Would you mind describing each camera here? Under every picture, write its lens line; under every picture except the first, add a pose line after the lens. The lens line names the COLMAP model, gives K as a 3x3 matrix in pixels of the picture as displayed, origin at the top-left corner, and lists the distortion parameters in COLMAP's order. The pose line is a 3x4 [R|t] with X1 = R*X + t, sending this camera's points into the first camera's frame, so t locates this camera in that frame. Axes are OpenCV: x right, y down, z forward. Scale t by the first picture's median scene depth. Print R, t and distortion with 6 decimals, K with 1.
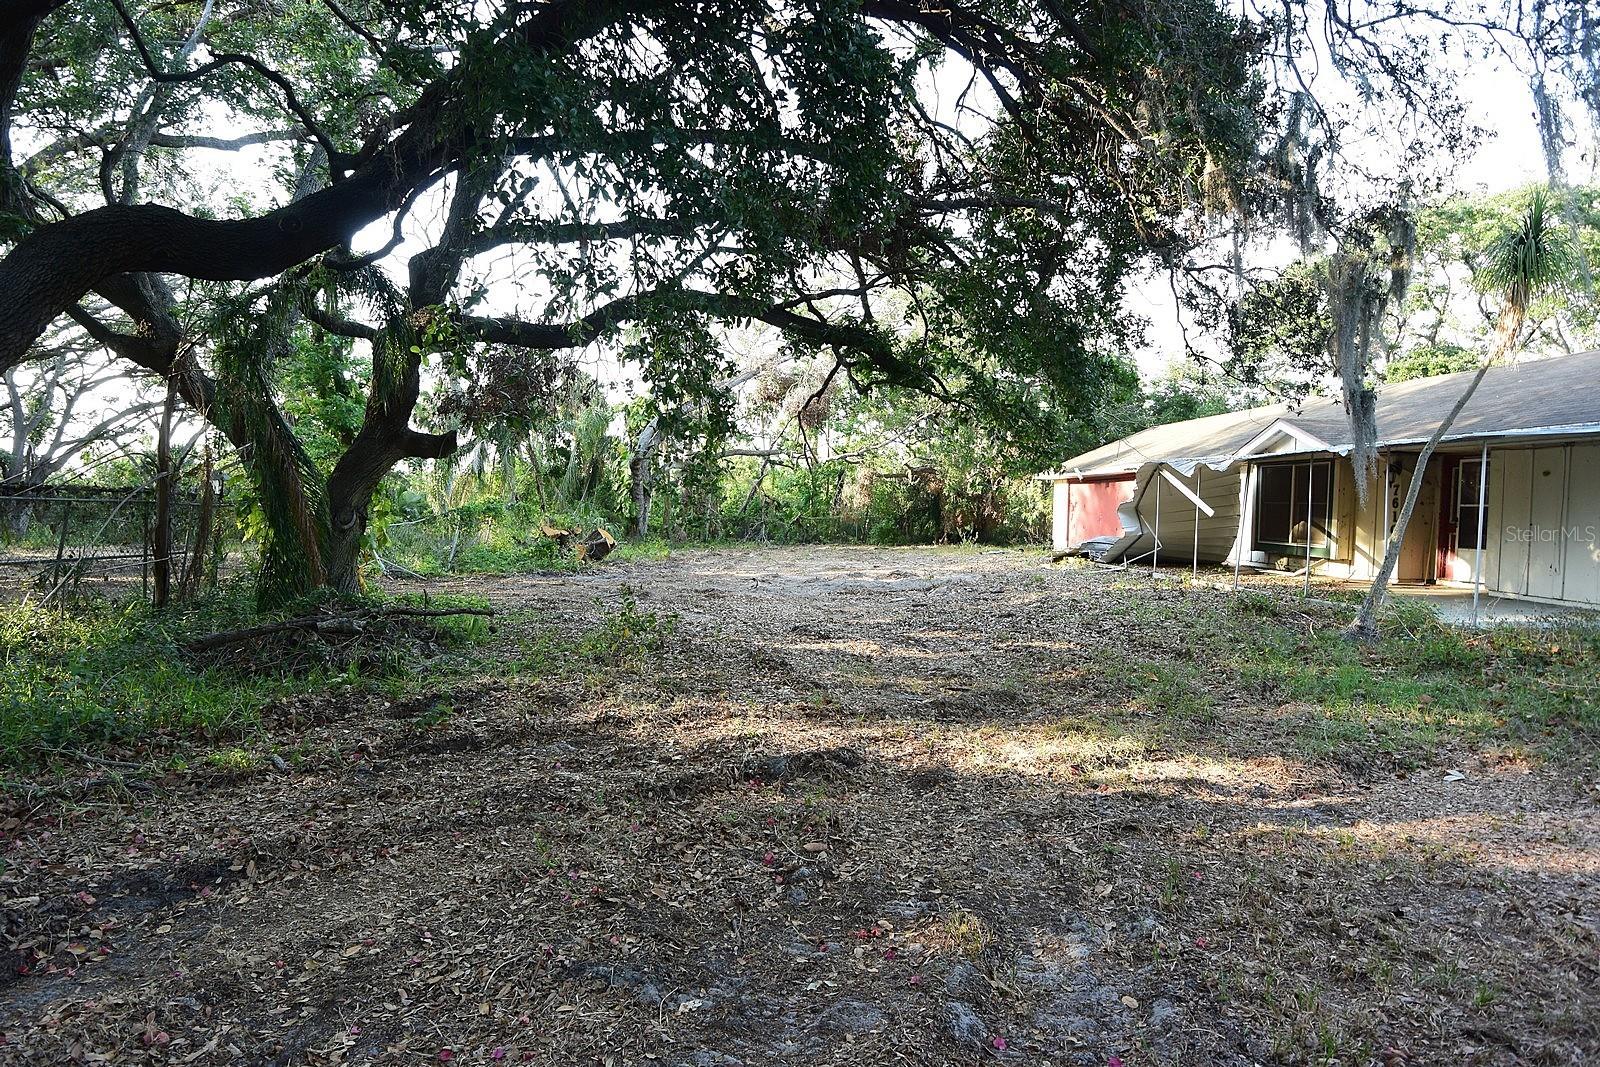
lens RADIAL K [[838.8, 0, 802.5], [0, 838.8, 534.7], [0, 0, 1]] dist [-0.016406, -0.015539]
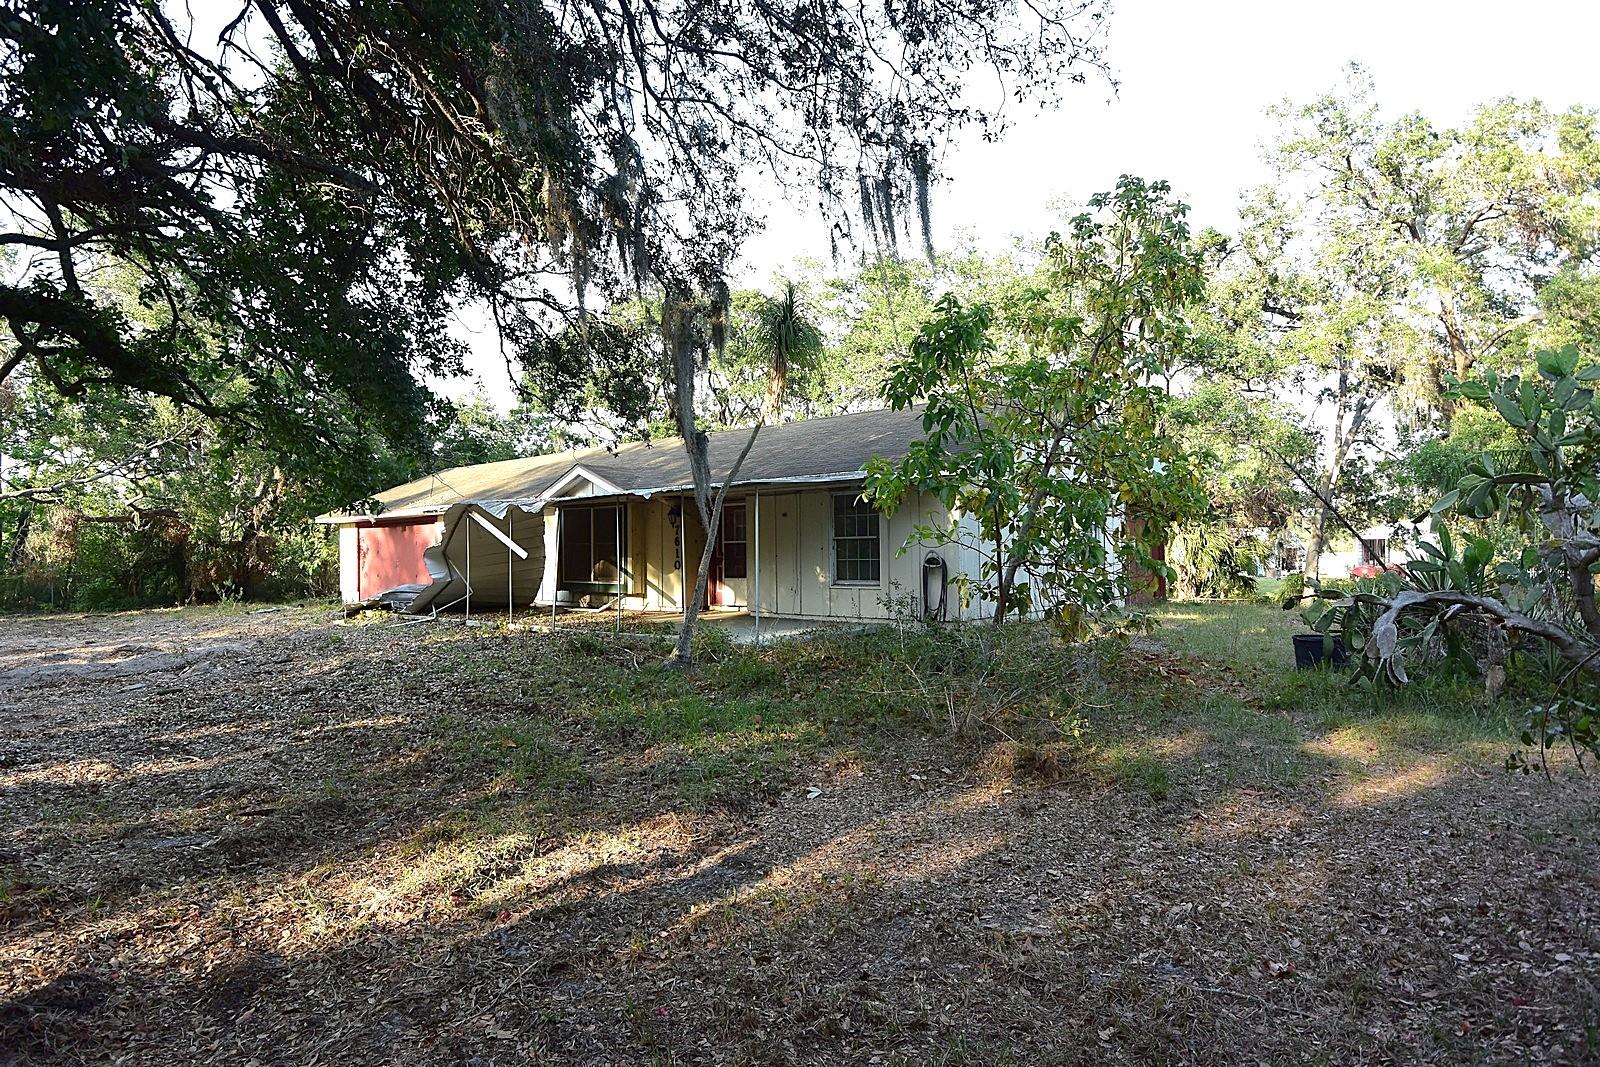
lens RADIAL K [[838.8, 0, 803.7], [0, 838.8, 541.1], [0, 0, 1]] dist [-0.016406, -0.015539]
pose [[0.689308, -0.018463, 0.724234, 0.000858], [0.051233, 0.998415, -0.023310, -0.003771], [-0.722655, 0.053172, 0.689161, 0.115111]]
